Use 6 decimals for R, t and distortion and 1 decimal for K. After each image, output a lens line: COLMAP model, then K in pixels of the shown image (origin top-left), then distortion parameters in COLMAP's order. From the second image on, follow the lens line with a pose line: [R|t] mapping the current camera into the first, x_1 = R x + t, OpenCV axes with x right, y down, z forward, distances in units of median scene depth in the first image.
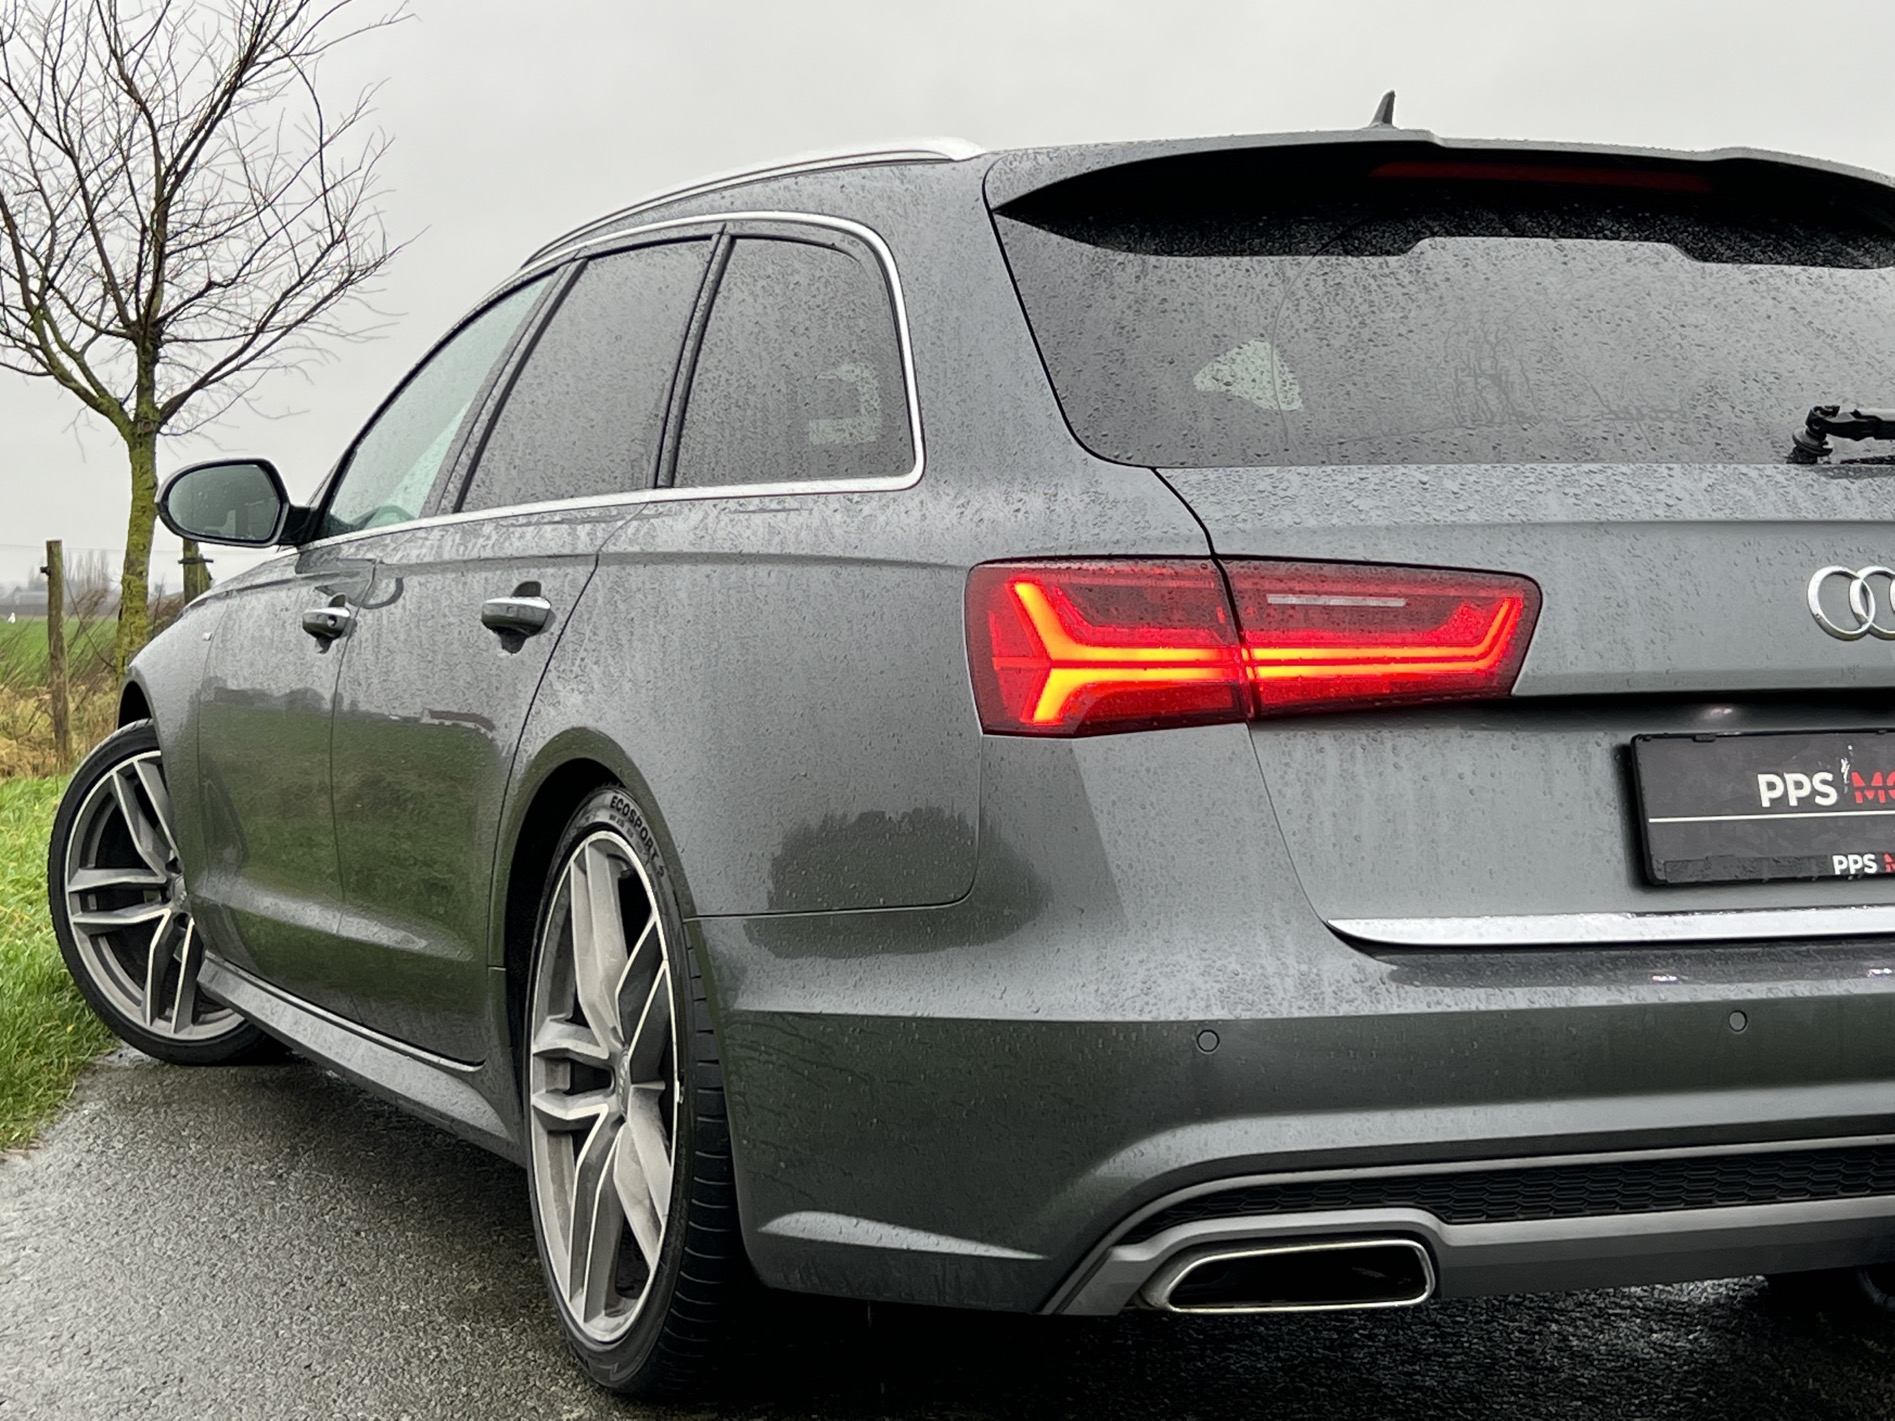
lens RADIAL K [[3273.0, 0, 952.2], [0, 3273.0, 674.7], [0, 0, 1]] dist [0.240809, -0.966684]
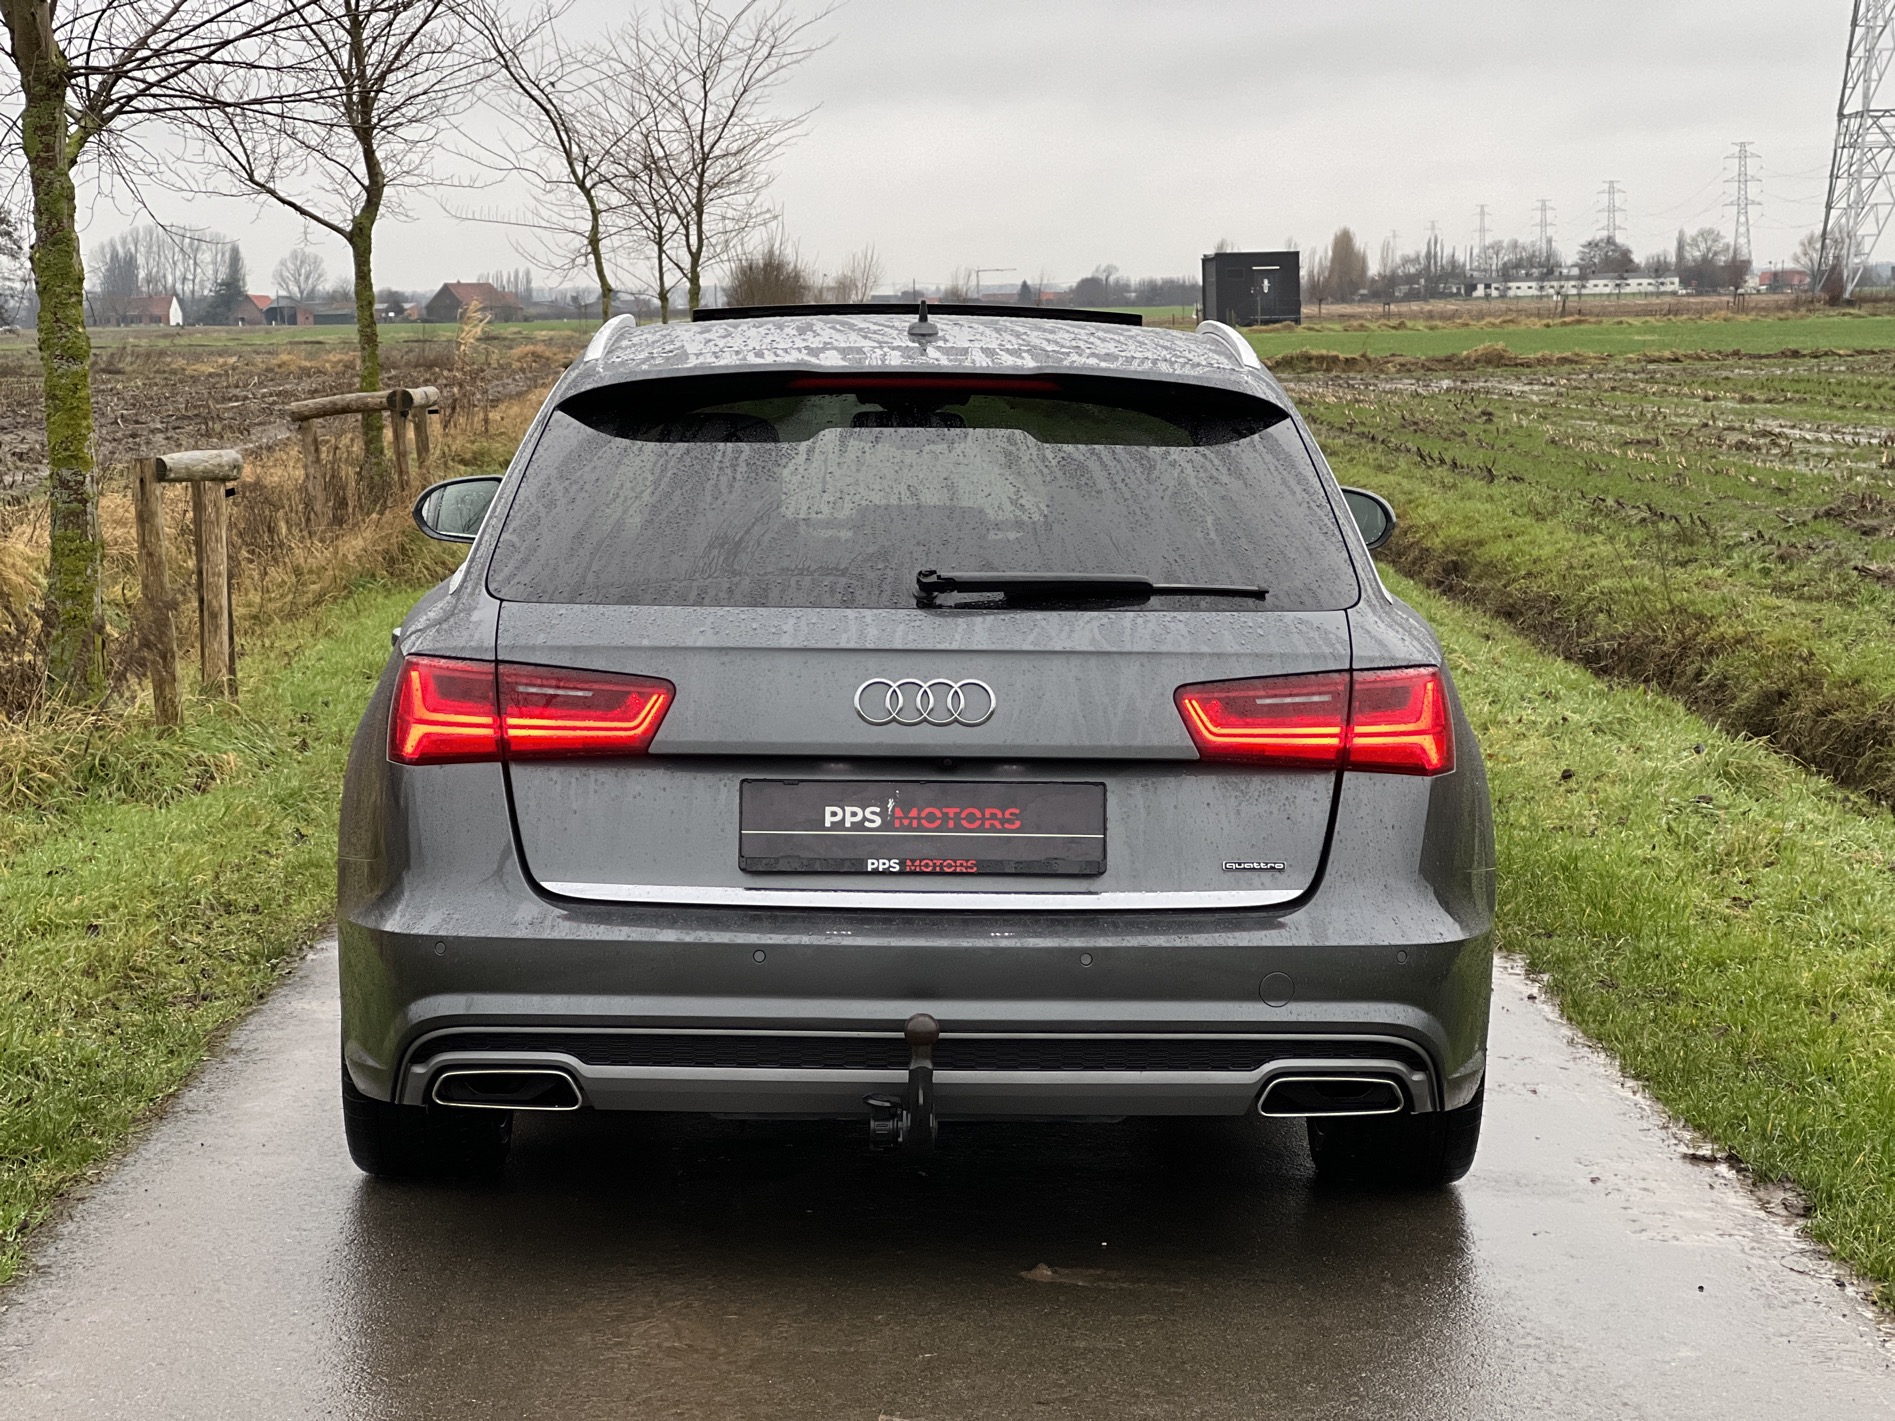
lens RADIAL K [[4232.3, 0, 955.4], [0, 4232.3, 671.5], [0, 0, 1]] dist [-0.262674, 7.639535]
pose [[0.924813, 0.040819, -0.378226, 1.039062], [-0.023377, 0.998446, 0.050594, -0.135694], [0.379703, -0.037948, 0.924330, -0.840627]]
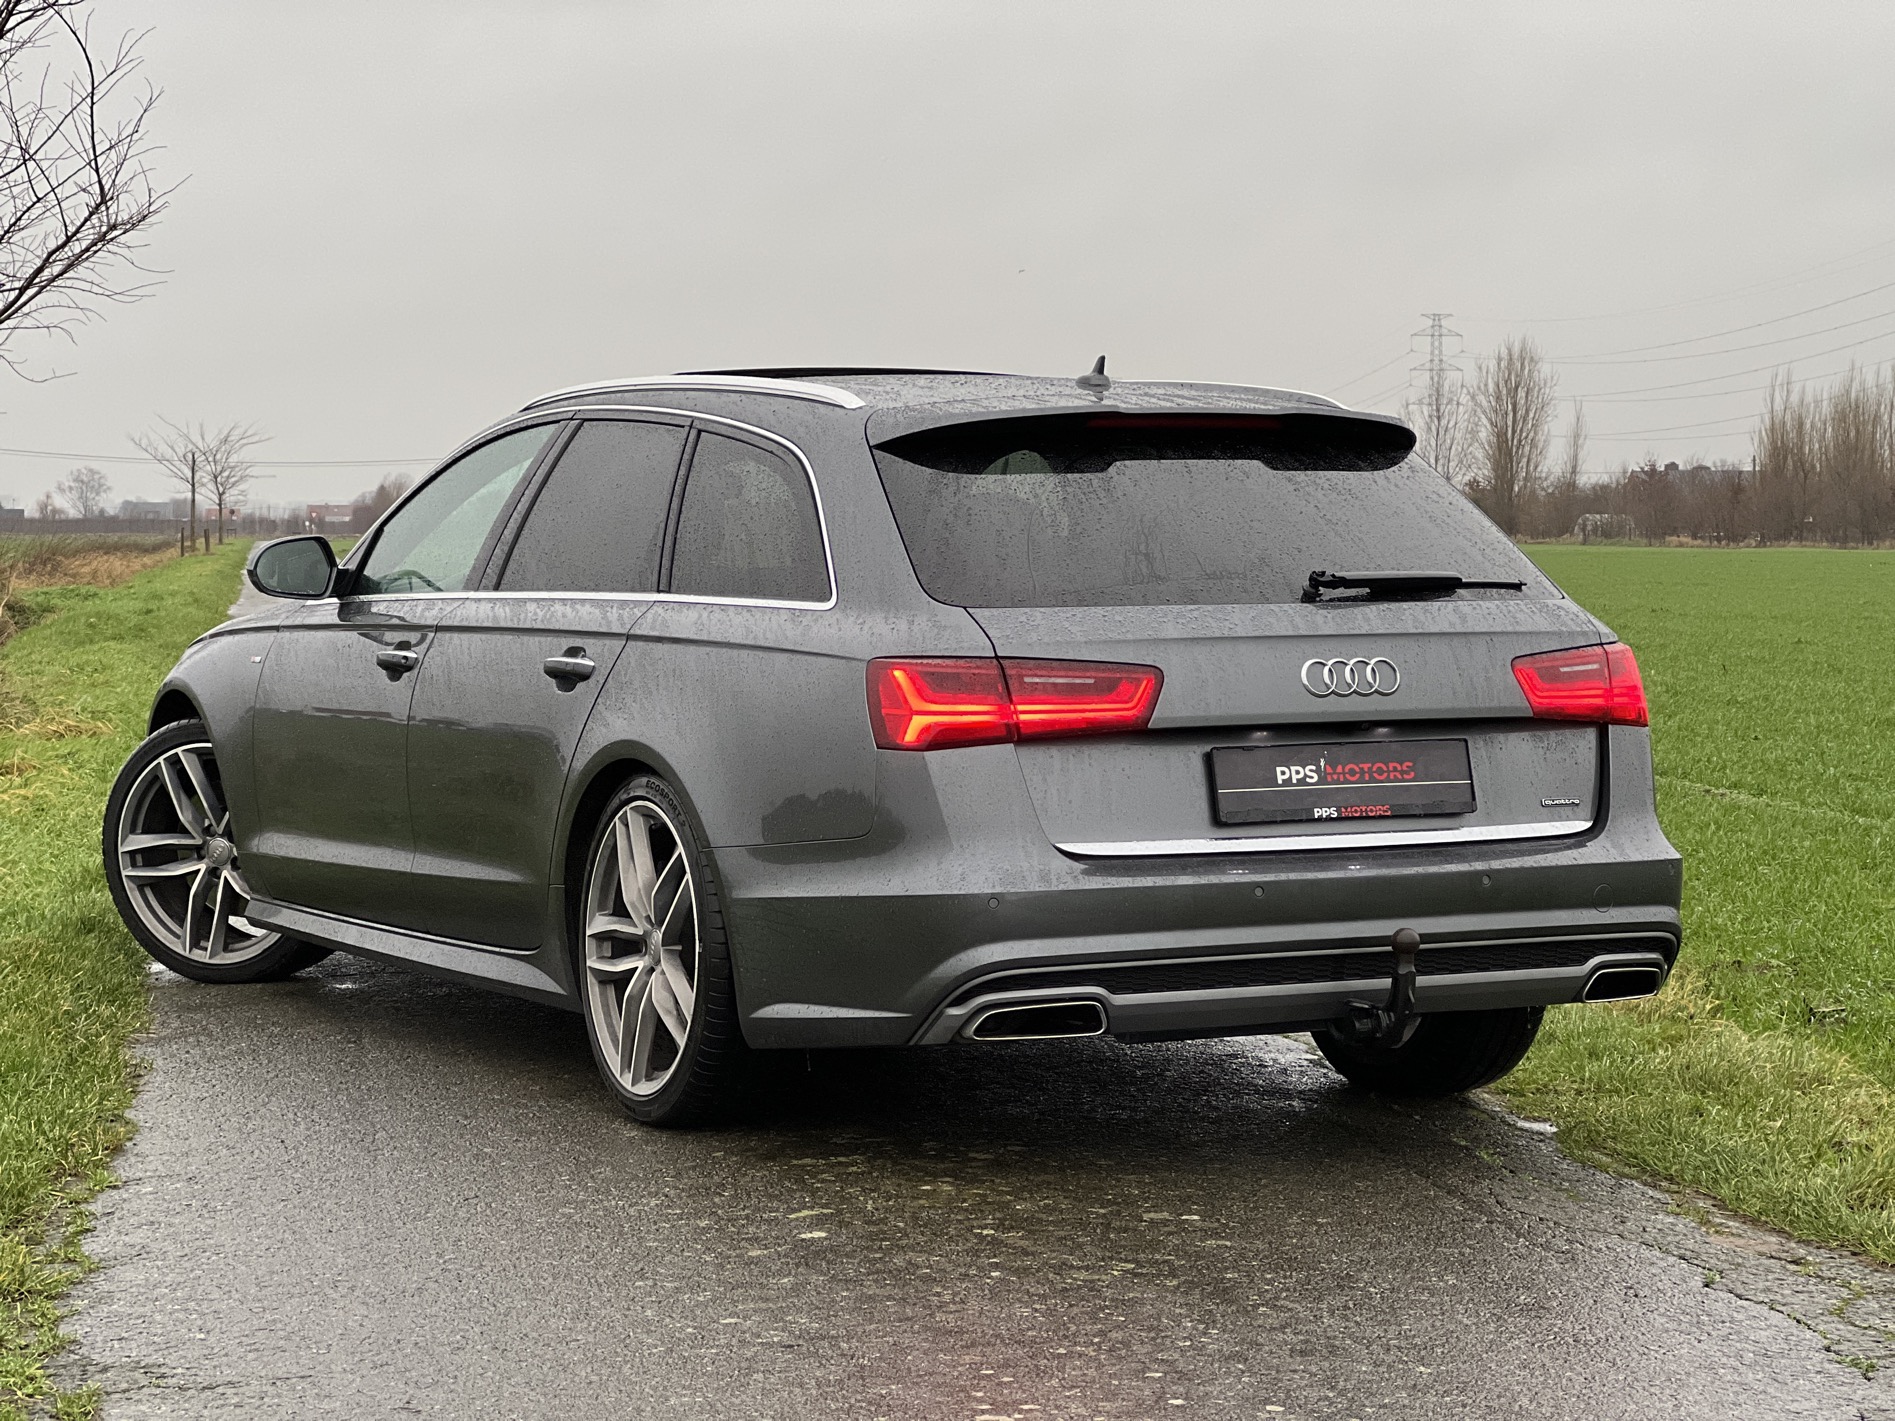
lens RADIAL K [[4193.3, 0, 943.1], [0, 4193.3, 629.8], [0, 0, 1]] dist [-0.256085, 8.718857]
pose [[0.998090, -0.002775, 0.061722, -0.098495], [0.002443, 0.999982, 0.005444, -0.061726], [-0.061736, -0.005283, 0.998079, -1.384113]]
